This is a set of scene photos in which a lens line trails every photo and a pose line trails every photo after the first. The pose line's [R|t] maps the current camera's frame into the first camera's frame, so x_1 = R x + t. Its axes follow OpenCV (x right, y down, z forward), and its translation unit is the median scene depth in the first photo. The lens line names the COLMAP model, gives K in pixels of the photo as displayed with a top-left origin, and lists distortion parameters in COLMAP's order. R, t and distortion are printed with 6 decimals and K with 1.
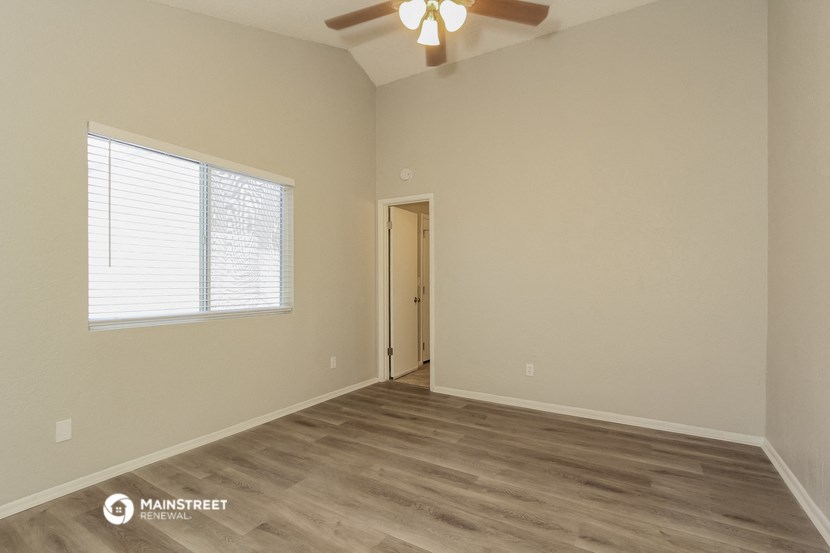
lens RADIAL K [[385.0, 0, 410.4], [0, 385.0, 281.0], [0, 0, 1]] dist [-0.001040, 0.000486]
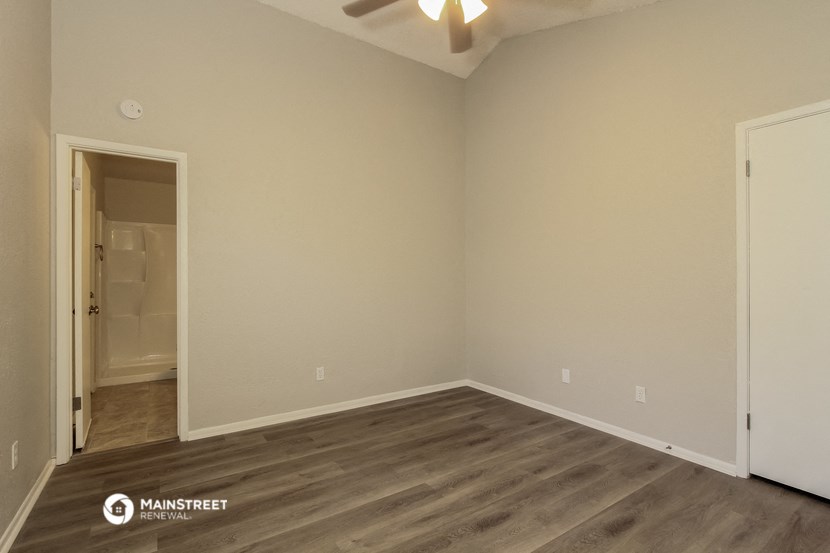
lens RADIAL K [[385.0, 0, 410.4], [0, 385.0, 281.0], [0, 0, 1]] dist [-0.001040, 0.000486]
pose [[0.428458, -0.003014, 0.903557, -0.595768], [0.000222, 0.999995, 0.003230, -0.003239], [-0.903562, -0.001183, 0.428456, 0.517387]]
